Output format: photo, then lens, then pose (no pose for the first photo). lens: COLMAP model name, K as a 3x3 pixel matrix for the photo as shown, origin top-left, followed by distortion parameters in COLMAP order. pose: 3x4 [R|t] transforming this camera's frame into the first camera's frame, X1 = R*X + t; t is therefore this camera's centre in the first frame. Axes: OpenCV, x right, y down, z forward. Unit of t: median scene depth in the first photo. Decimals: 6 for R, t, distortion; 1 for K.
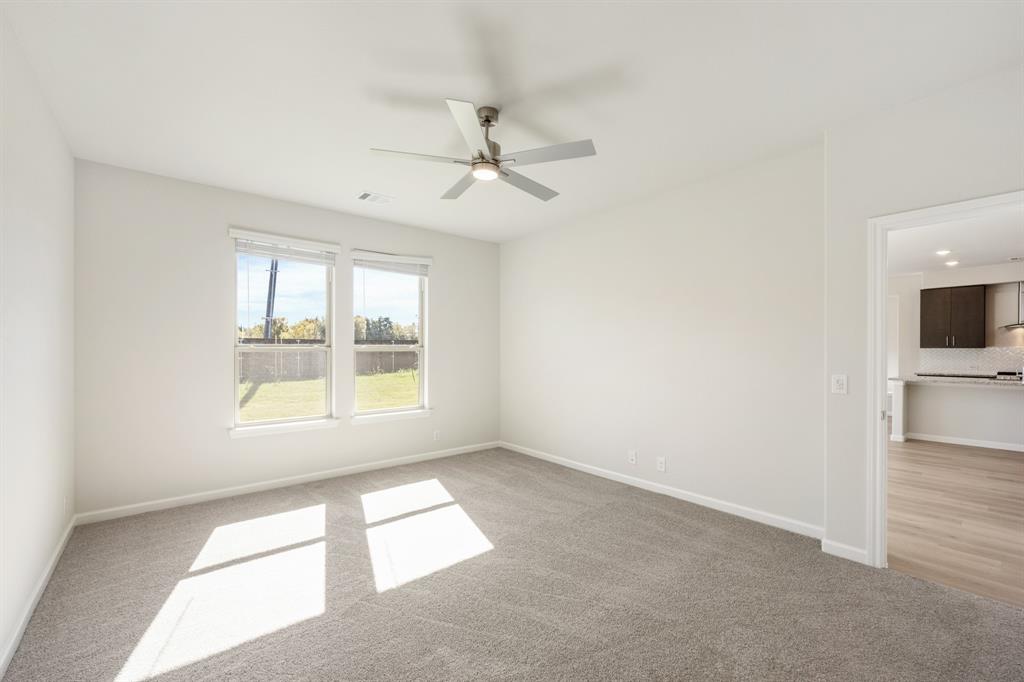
lens RADIAL K [[431.1, 0, 509.3], [0, 431.1, 349.0], [0, 0, 1]] dist [0.003319, 0.000443]
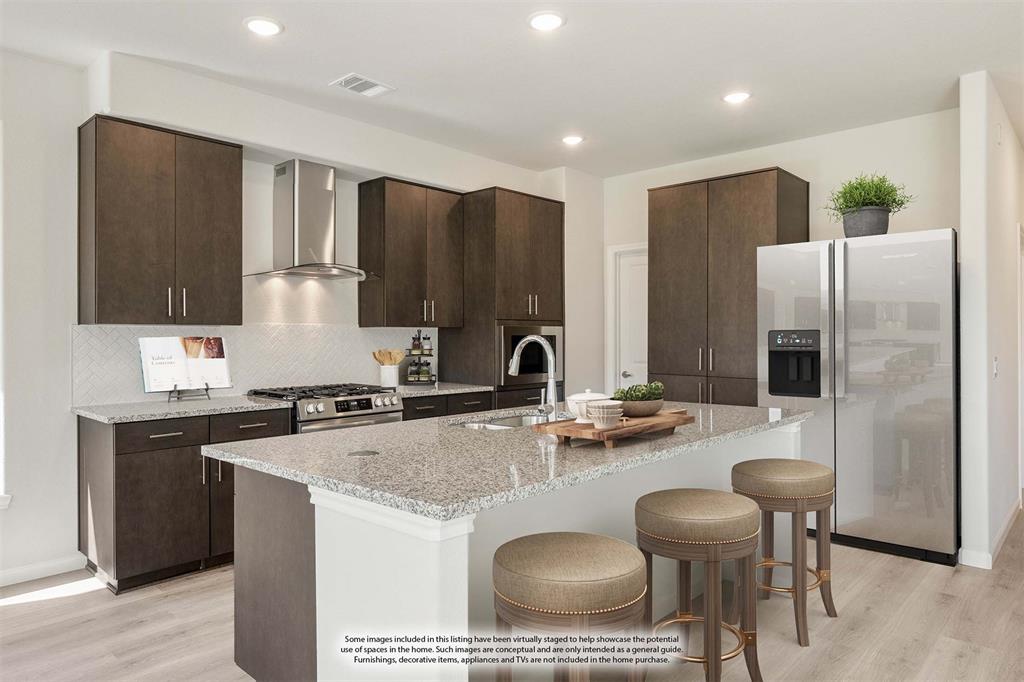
lens RADIAL K [[648.8, 0, 477.5], [0, 648.8, 335.7], [0, 0, 1]] dist [-0.003638, -0.001175]
pose [[-0.090676, 0.000252, 0.995880, 0.539290], [0.000637, 1.000000, -0.000195, 0.006395], [-0.995880, 0.000616, -0.090676, 0.834613]]
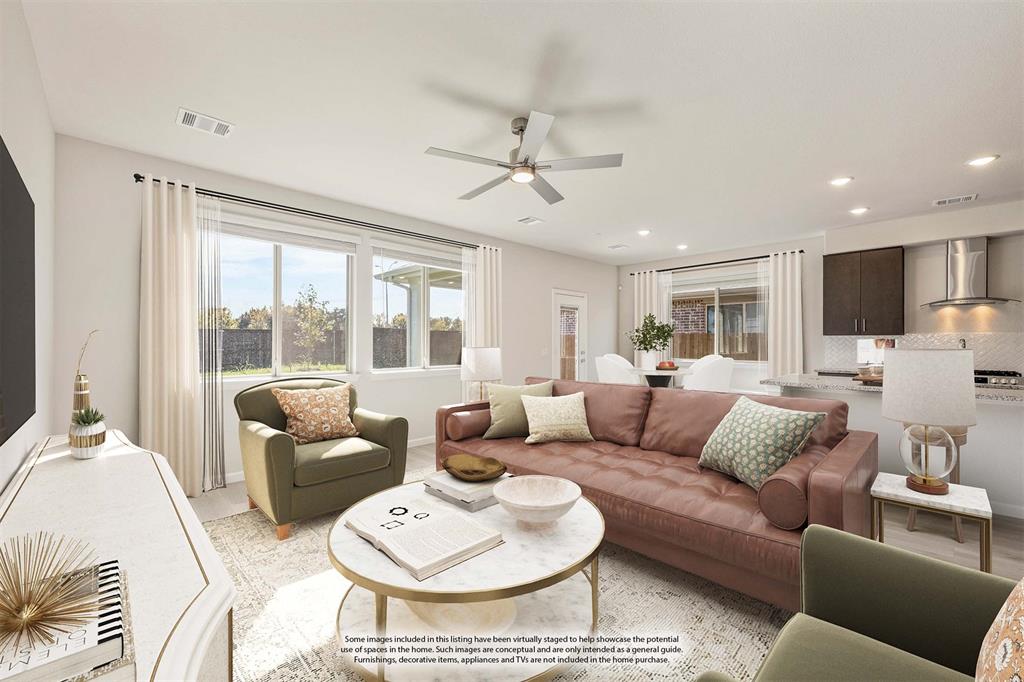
lens RADIAL K [[414.8, 0, 514.2], [0, 414.8, 339.7], [0, 0, 1]] dist [-0.000918, 0.000086]
pose [[0.997314, 0.000510, 0.073249, 0.398157], [-0.000235, 0.999993, -0.003769, 0.008616], [-0.073250, 0.003741, 0.997307, 0.357163]]
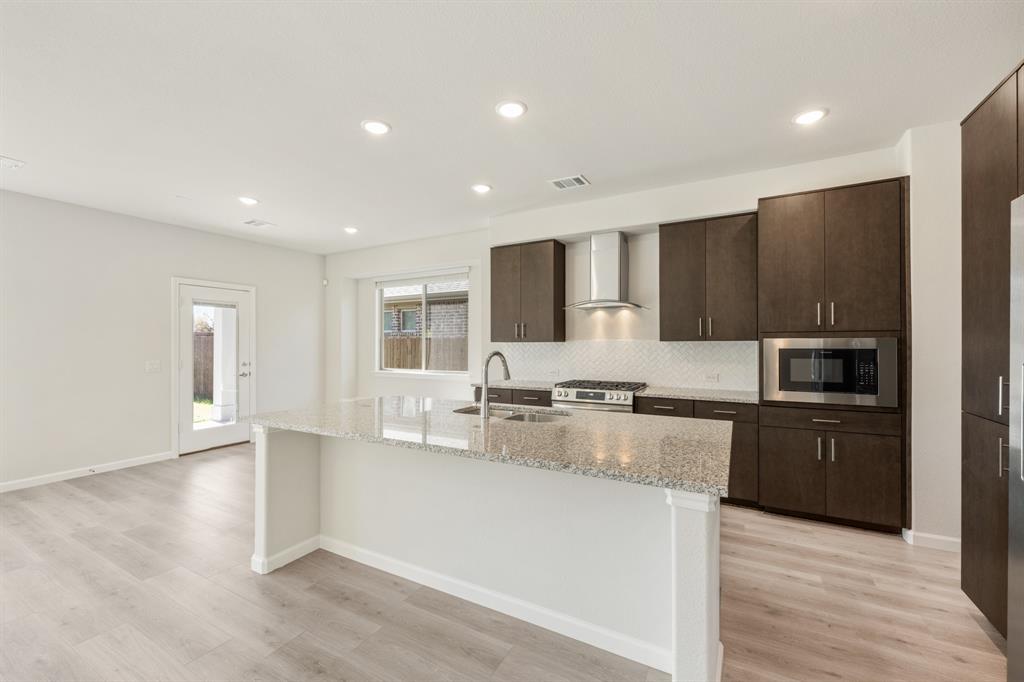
lens RADIAL K [[419.1, 0, 512.0], [0, 419.1, 341.0], [0, 0, 1]] dist [-0.000459, -0.000049]
pose [[0.937314, -0.001077, 0.348483, 0.810292], [0.003226, 0.999979, -0.005586, -0.000102], [-0.348470, 0.006360, 0.937298, 0.450578]]
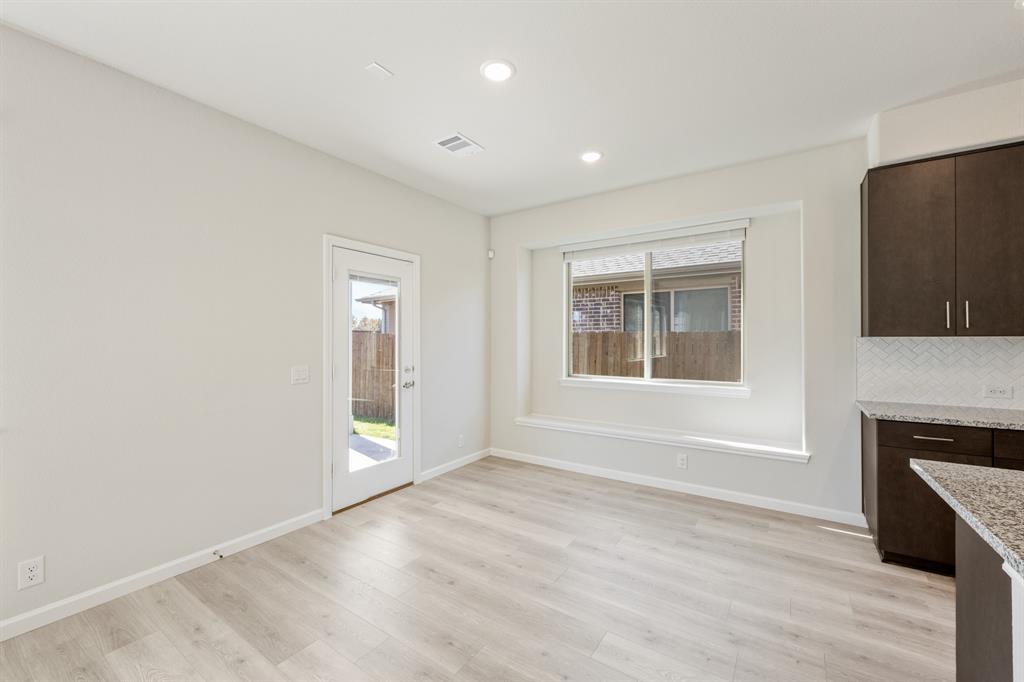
lens RADIAL K [[414.8, 0, 514.2], [0, 414.8, 339.7], [0, 0, 1]] dist [-0.000918, 0.000086]
pose [[0.962458, -0.002272, 0.271421, 0.614591], [0.002717, 0.999996, -0.001266, 0.000247], [-0.271417, 0.001956, 0.962460, 0.795745]]
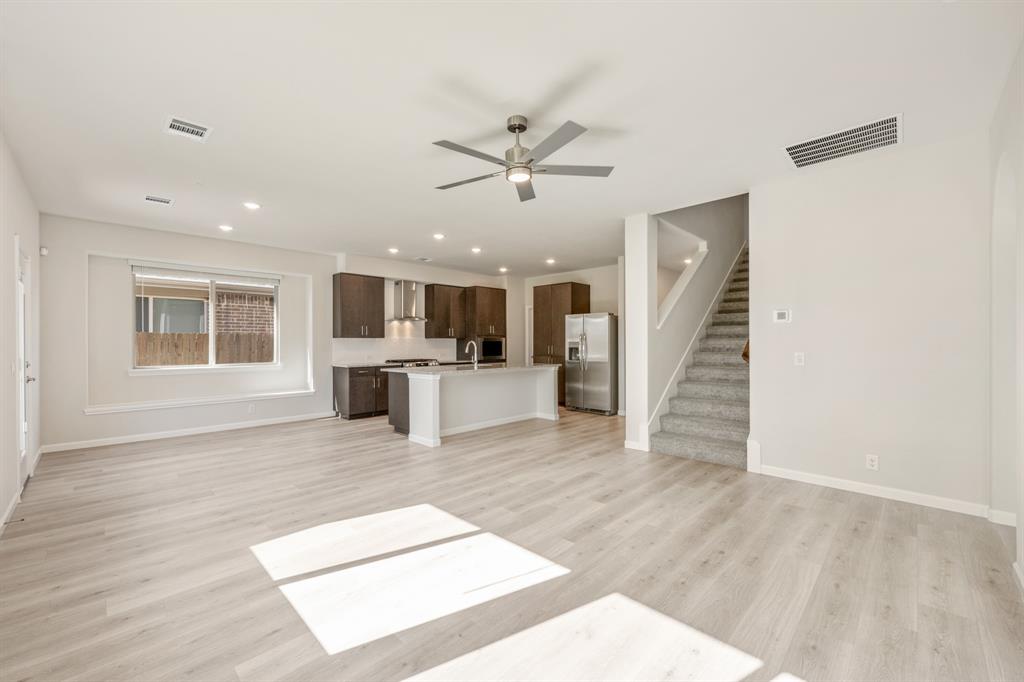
lens RADIAL K [[414.8, 0, 514.2], [0, 414.8, 339.7], [0, 0, 1]] dist [-0.000918, 0.000086]
pose [[-0.095003, 0.006179, 0.995458, 0.062520], [0.002025, 0.999980, -0.006014, 0.008572], [-0.995475, 0.001444, -0.095013, 0.761382]]
